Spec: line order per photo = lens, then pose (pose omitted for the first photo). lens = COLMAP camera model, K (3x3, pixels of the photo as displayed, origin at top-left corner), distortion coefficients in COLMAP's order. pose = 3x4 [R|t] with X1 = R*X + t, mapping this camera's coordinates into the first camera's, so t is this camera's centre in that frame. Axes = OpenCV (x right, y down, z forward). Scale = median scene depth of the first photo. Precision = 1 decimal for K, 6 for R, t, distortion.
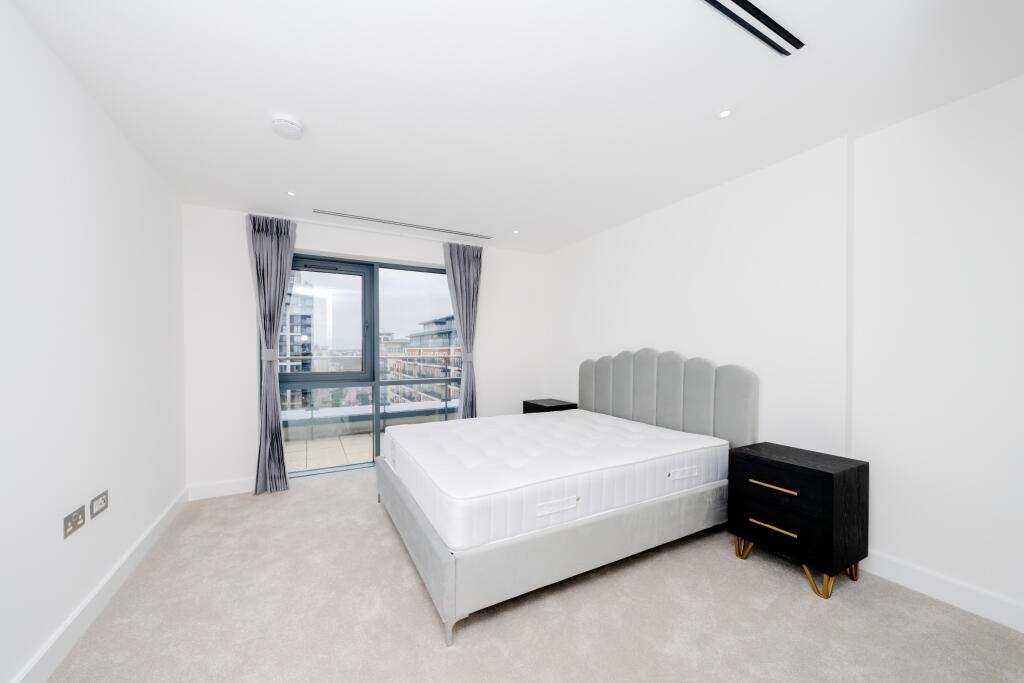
lens RADIAL K [[371.5, 0, 507.9], [0, 371.5, 343.4], [0, 0, 1]] dist [-0.006834, 0.001065]
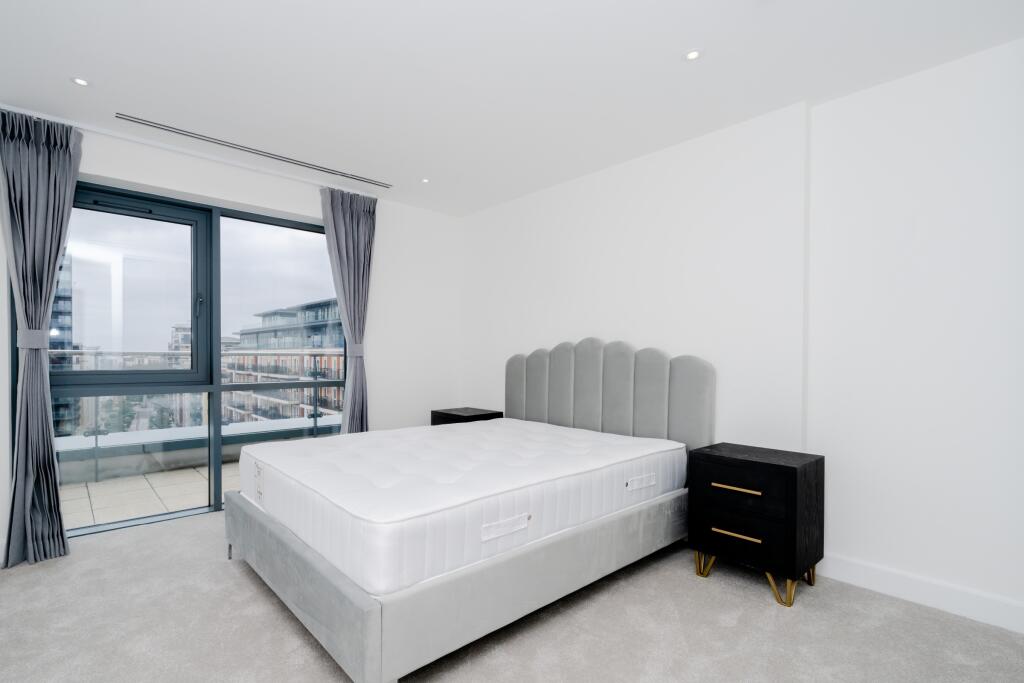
lens RADIAL K [[495.9, 0, 511.9], [0, 495.9, 348.9], [0, 0, 1]] dist [0.003000, -0.002852]
pose [[0.967024, 0.001187, 0.254683, -0.091600], [-0.001402, 0.999999, 0.000666, 0.050124], [-0.254682, -0.001001, 0.967024, -0.004286]]
